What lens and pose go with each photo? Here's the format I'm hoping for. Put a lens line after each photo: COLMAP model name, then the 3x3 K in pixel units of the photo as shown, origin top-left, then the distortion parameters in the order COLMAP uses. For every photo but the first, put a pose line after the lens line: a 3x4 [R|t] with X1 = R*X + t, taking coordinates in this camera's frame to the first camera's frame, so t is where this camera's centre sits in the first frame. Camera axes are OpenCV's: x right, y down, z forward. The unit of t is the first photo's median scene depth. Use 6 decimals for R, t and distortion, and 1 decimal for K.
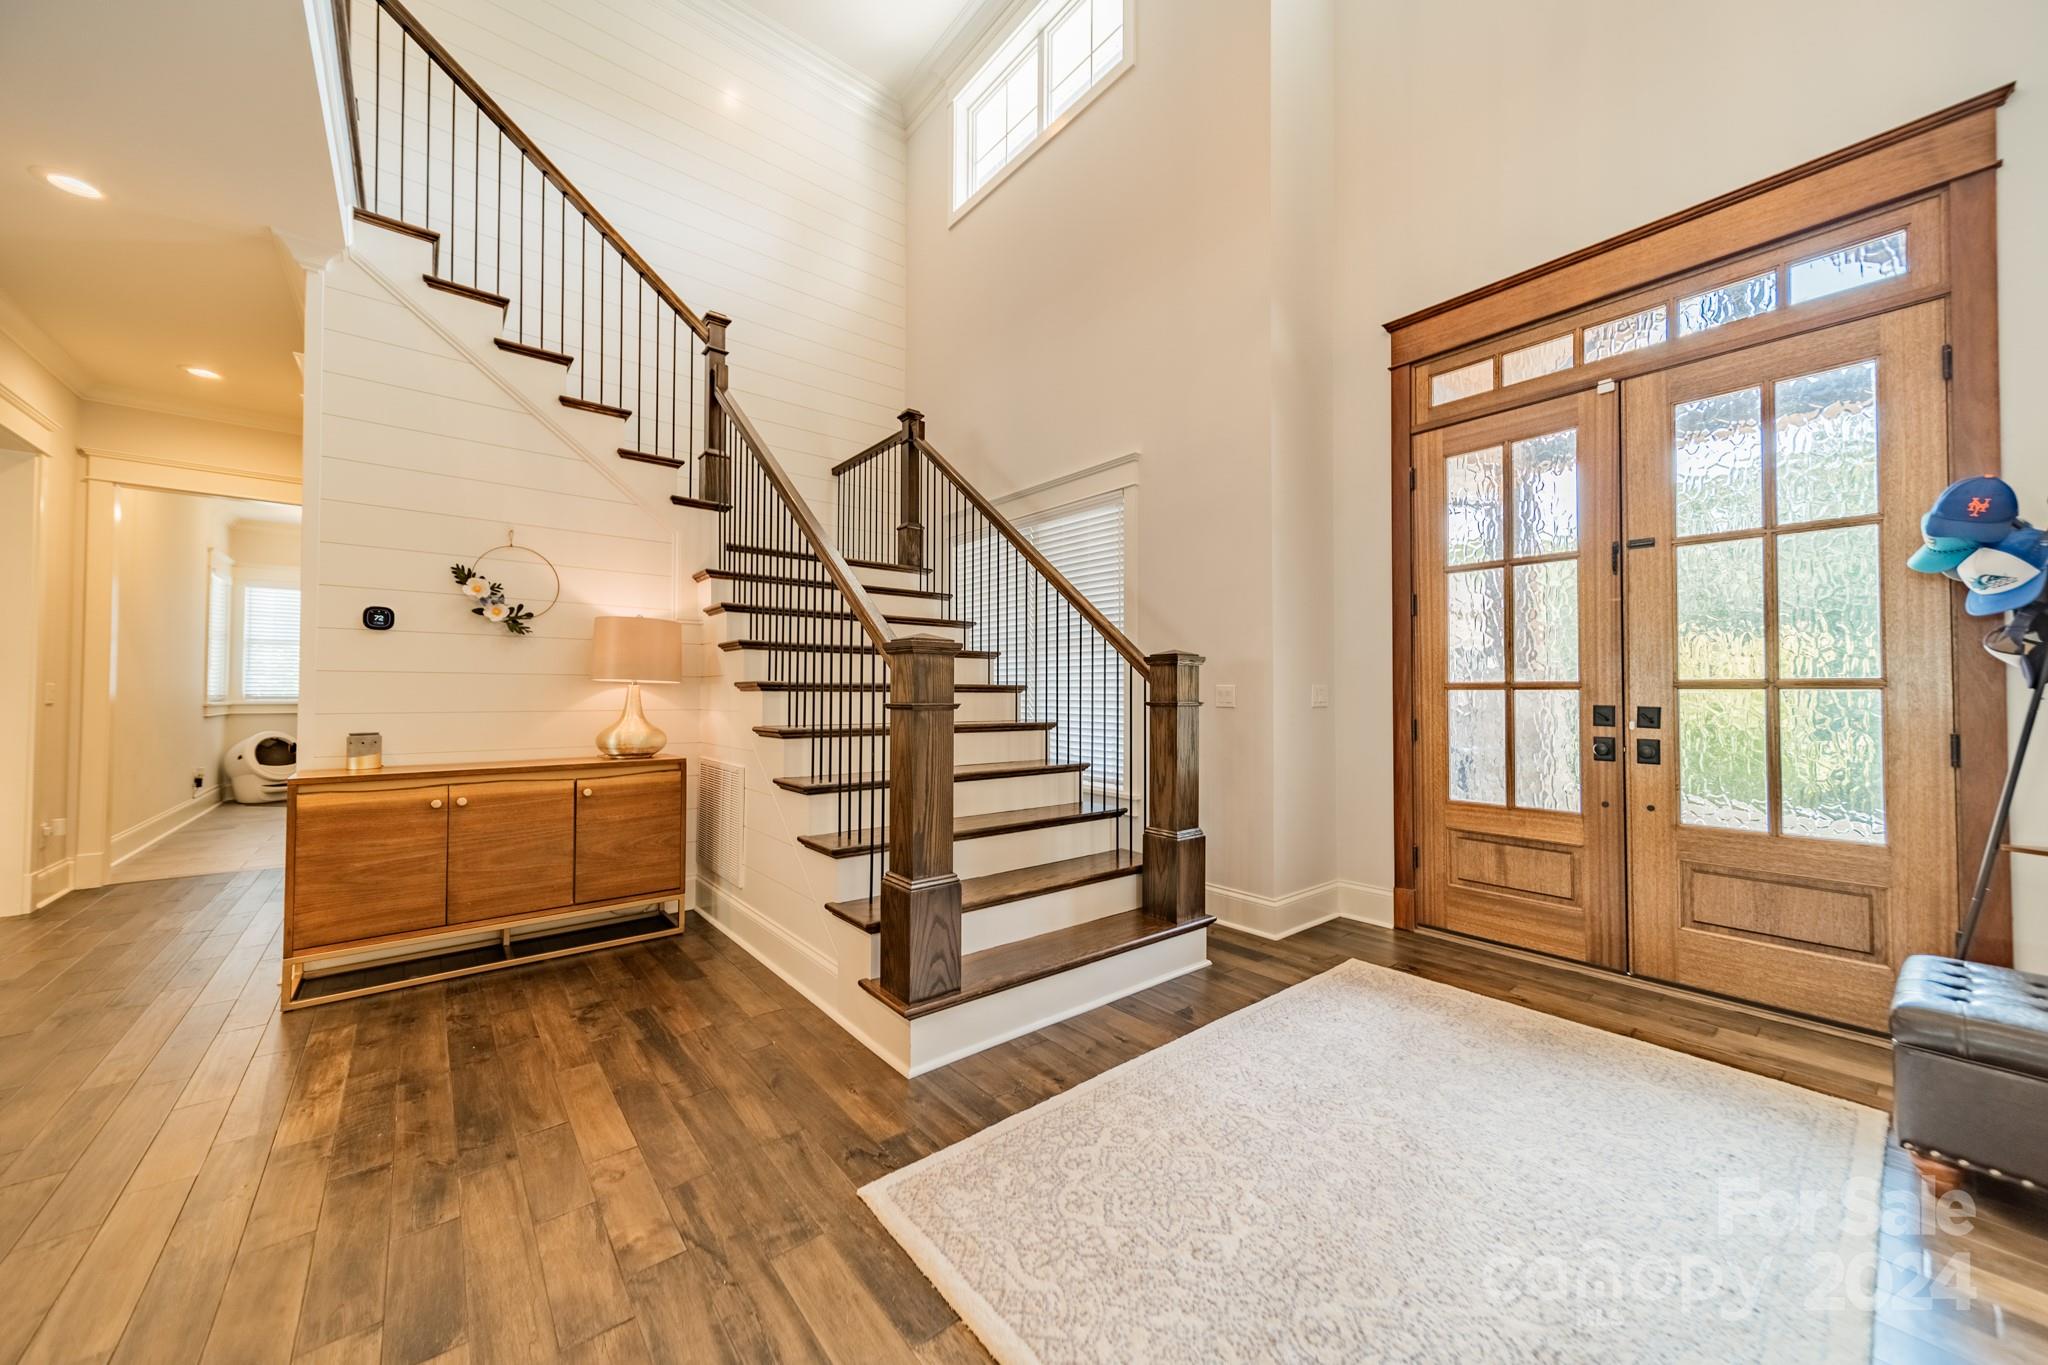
lens RADIAL K [[733.6, 0, 1030.1], [0, 733.6, 675.2], [0, 0, 1]] dist [0.007560, 0.000140]
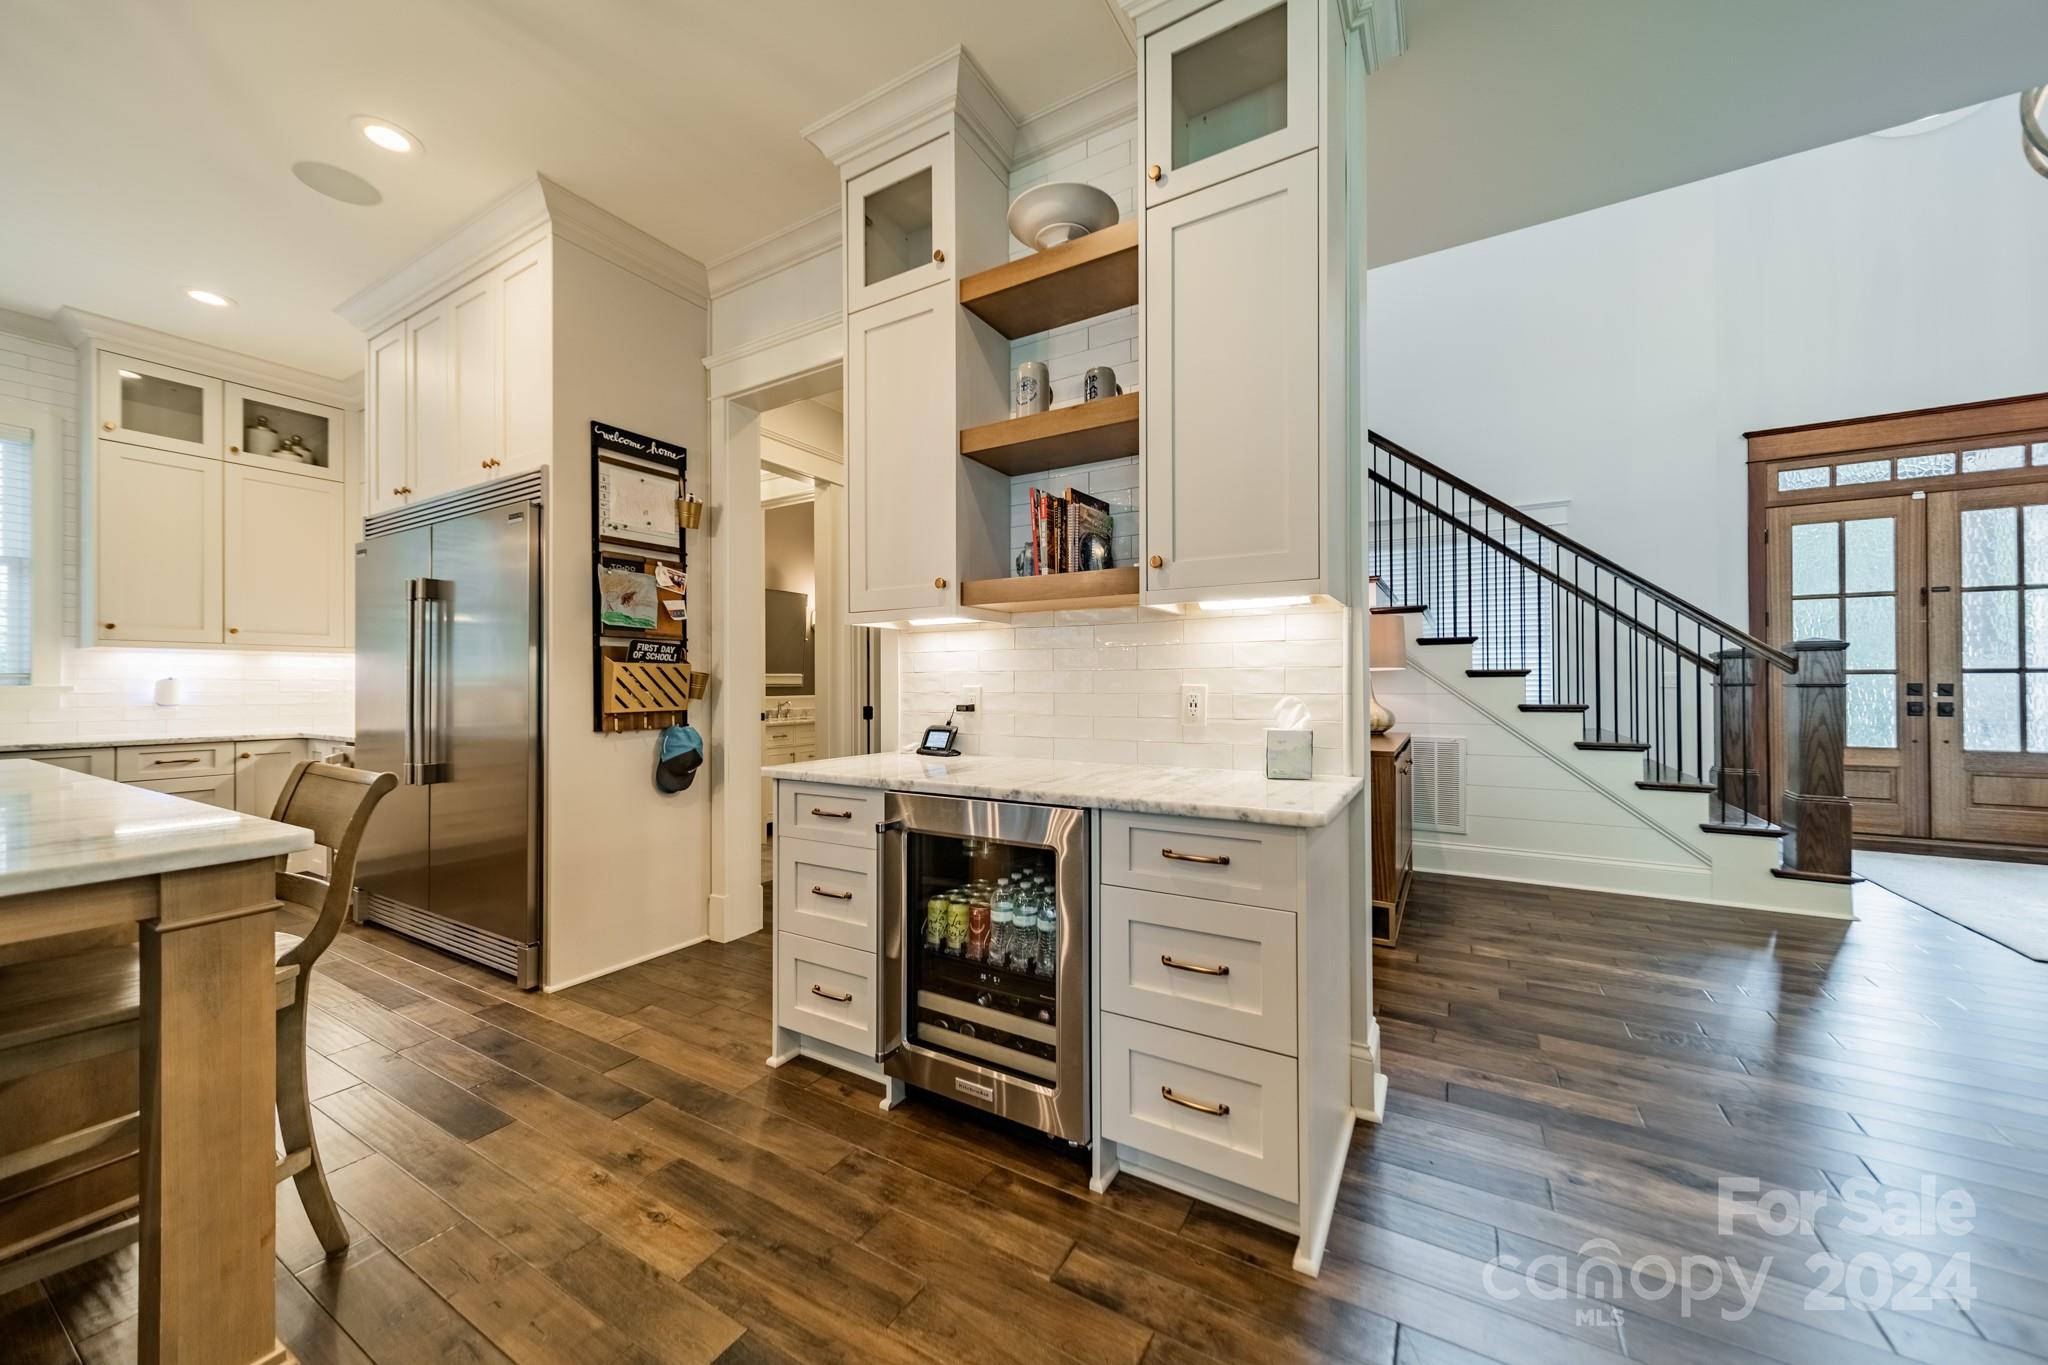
lens RADIAL K [[733.6, 0, 1023.5], [0, 733.6, 679.1], [0, 0, 1]] dist [0.007560, 0.000140]
pose [[0.941339, -0.004367, 0.337433, -1.667670], [-0.001139, 0.999869, 0.016115, 0.005643], [-0.337460, -0.015554, 0.941211, 0.080422]]
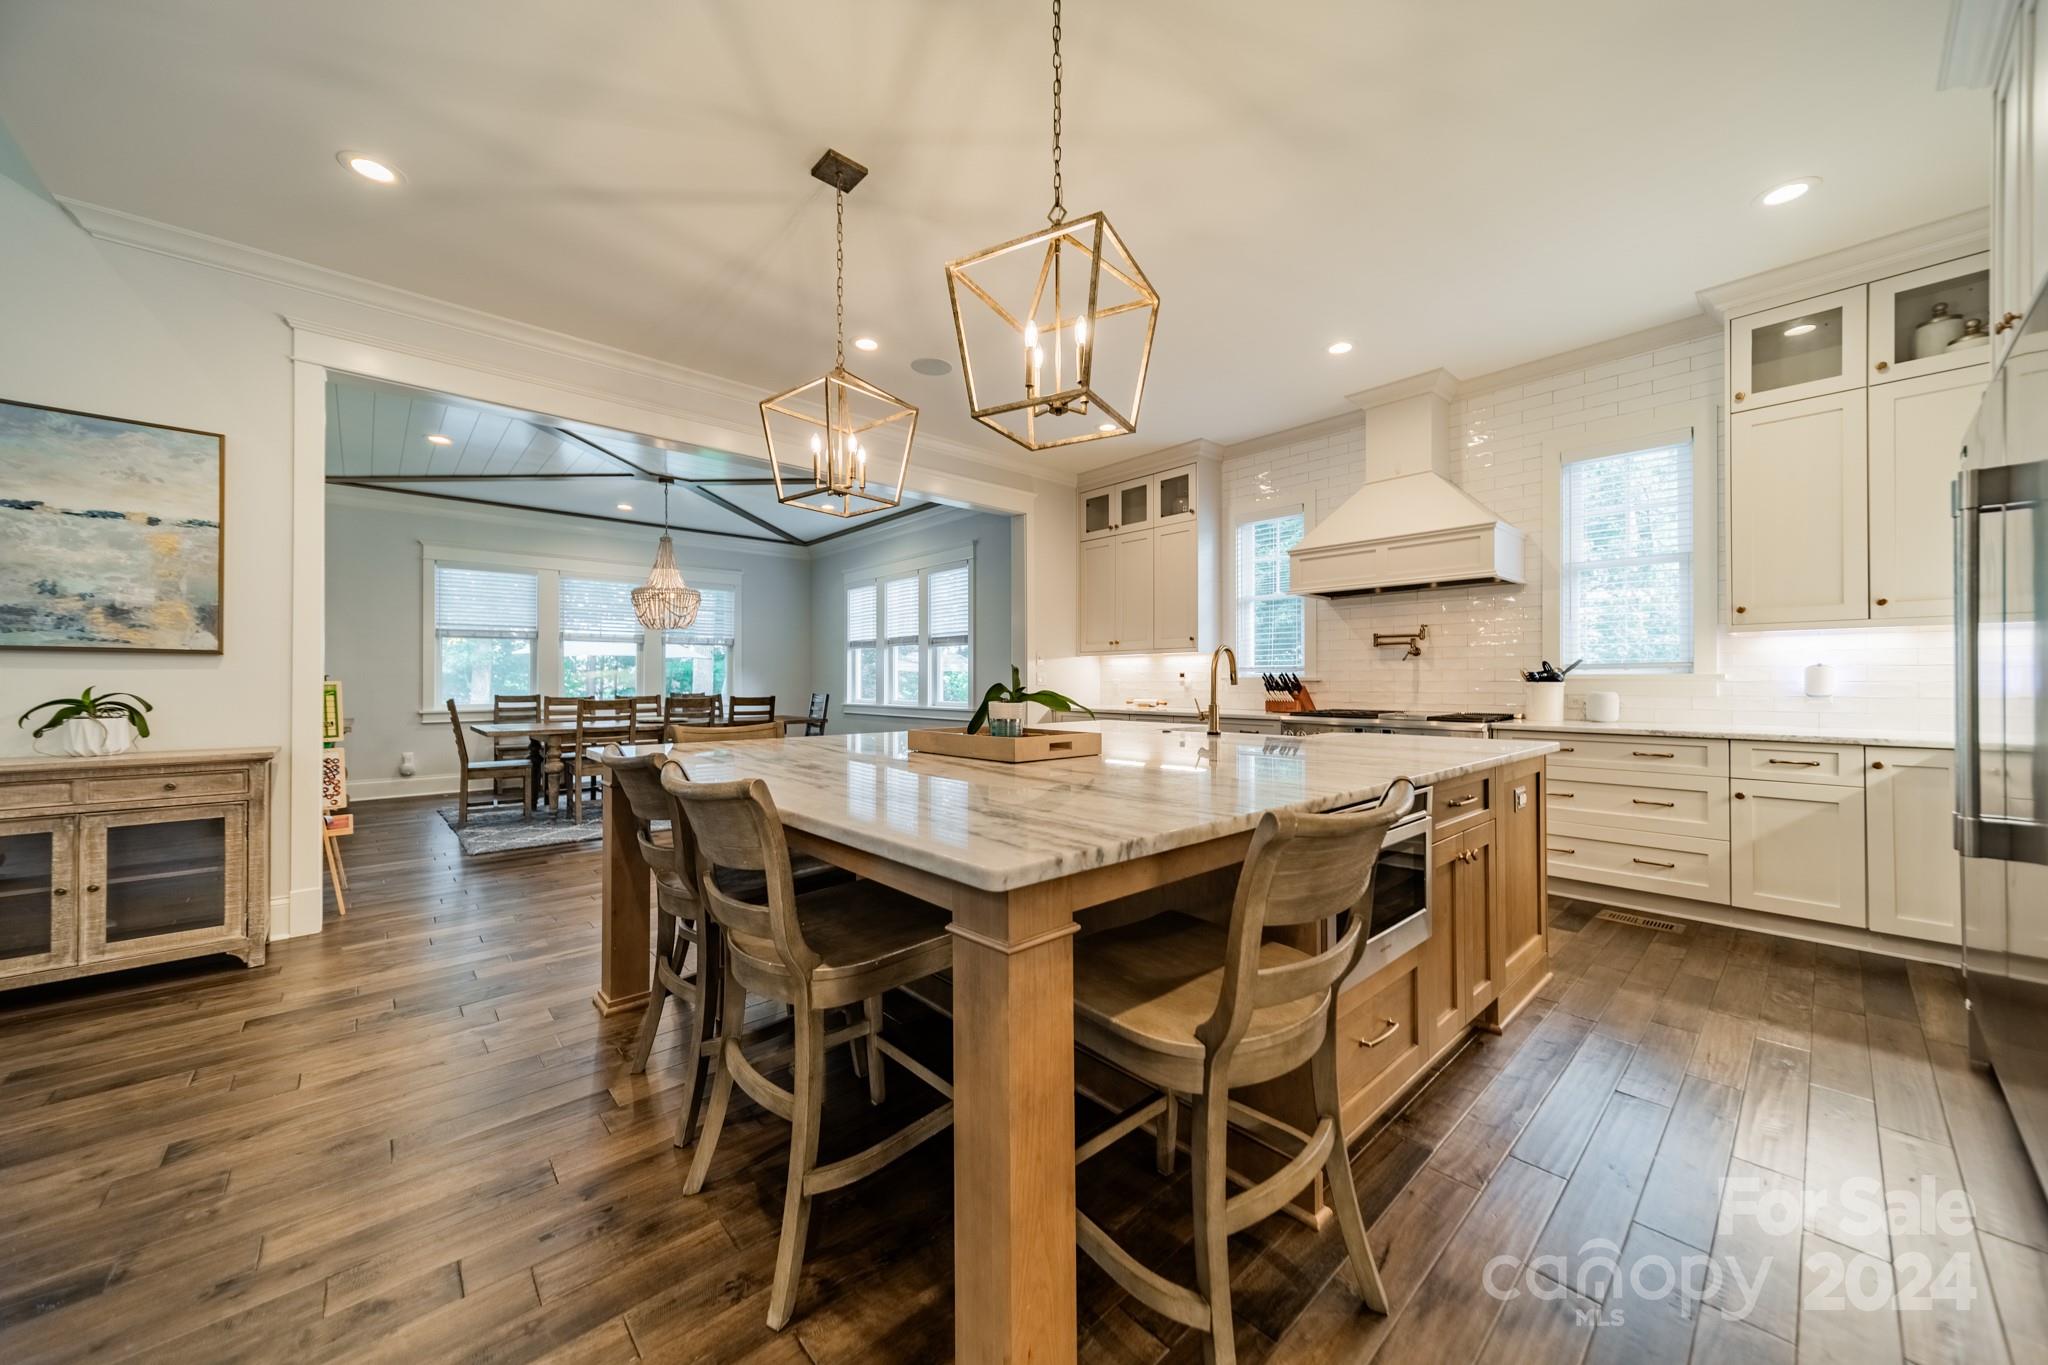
lens RADIAL K [[733.6, 0, 1033.2], [0, 733.6, 676.7], [0, 0, 1]] dist [0.007560, 0.000140]
pose [[0.050978, -0.007749, -0.998670, -1.592116], [0.027910, 0.999590, -0.006331, 0.018839], [0.998310, -0.027551, 0.051173, 0.577657]]
